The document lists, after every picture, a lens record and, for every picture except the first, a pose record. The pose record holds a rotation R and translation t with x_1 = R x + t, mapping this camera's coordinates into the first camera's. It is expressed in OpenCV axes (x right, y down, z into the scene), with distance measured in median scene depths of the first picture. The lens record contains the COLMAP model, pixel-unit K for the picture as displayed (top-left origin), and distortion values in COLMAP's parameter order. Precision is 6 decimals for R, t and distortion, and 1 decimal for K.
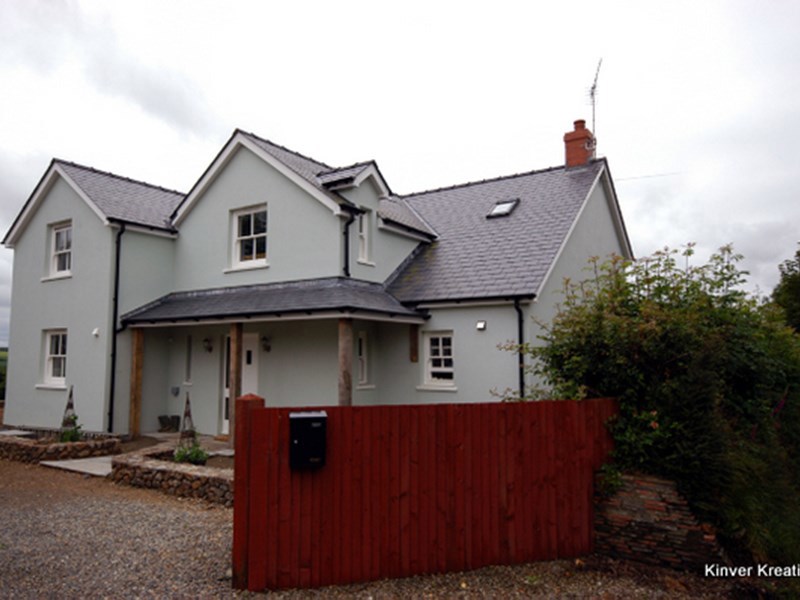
lens RADIAL K [[520.4, 0, 403.2], [0, 520.4, 301.5], [0, 0, 1]] dist [0.003332, 0.000375]
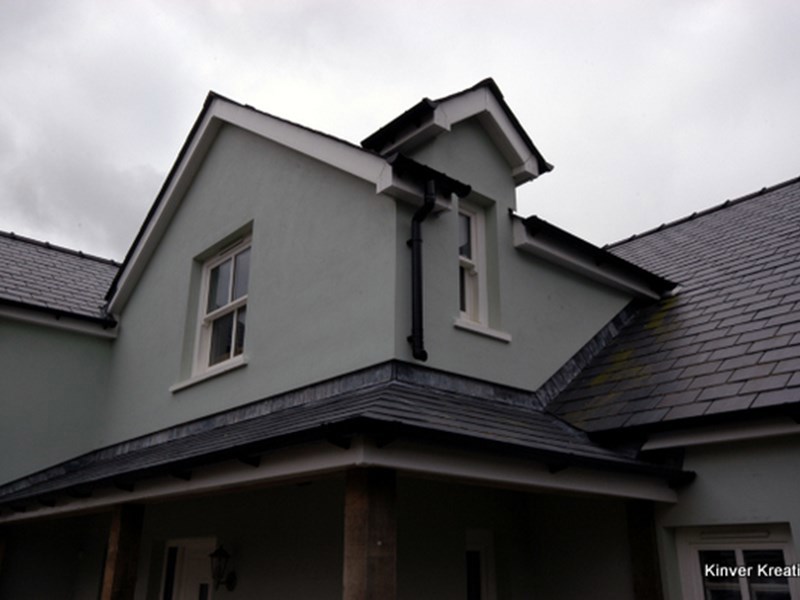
lens RADIAL K [[755.9, 0, 391.3], [0, 755.9, 296.1], [0, 0, 1]] dist [0.001466, 0.000000]
pose [[0.962239, -0.086620, -0.258057, 0.005597], [0.020206, 0.968133, -0.249621, 0.031036], [0.271456, 0.234980, 0.933325, 0.480231]]
